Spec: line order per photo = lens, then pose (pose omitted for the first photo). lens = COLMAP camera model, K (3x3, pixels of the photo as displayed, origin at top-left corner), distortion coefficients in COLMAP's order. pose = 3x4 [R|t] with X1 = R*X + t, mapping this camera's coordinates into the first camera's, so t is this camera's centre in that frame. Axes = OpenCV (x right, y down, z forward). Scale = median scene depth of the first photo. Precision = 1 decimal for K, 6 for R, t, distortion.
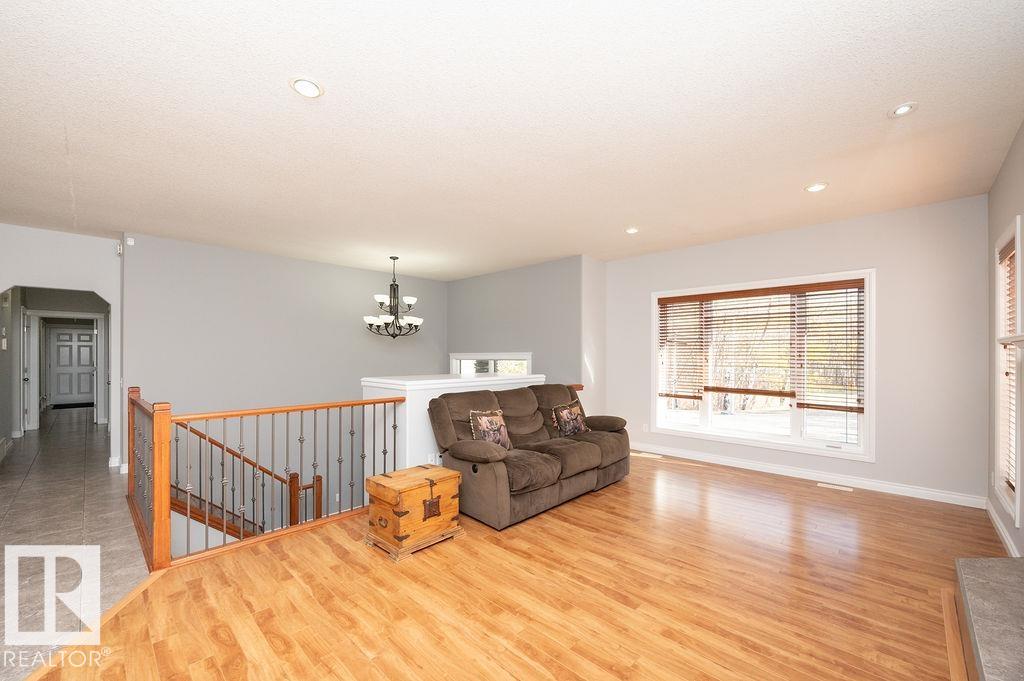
lens RADIAL K [[411.1, 0, 510.1], [0, 411.1, 349.5], [0, 0, 1]] dist [-0.009315, -0.000495]
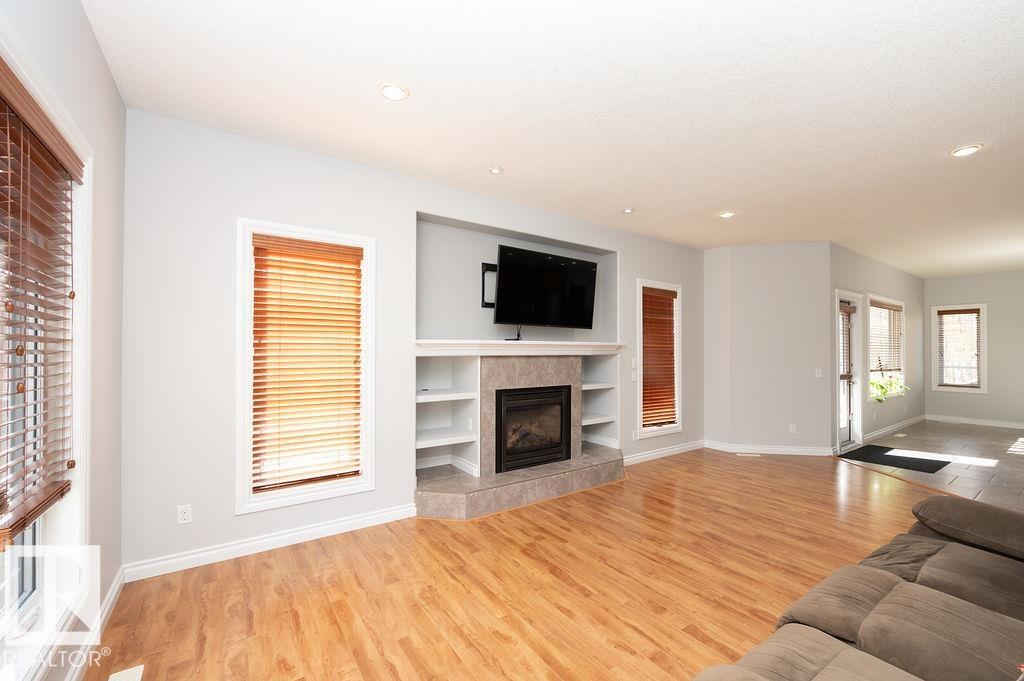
lens RADIAL K [[411.1, 0, 513.7], [0, 411.1, 350.0], [0, 0, 1]] dist [-0.009315, -0.000495]
pose [[-0.980244, 0.002162, 0.197779, 0.624377], [-0.000861, 0.999884, -0.015195, 0.026648], [-0.197789, -0.015065, -0.980129, 2.334221]]
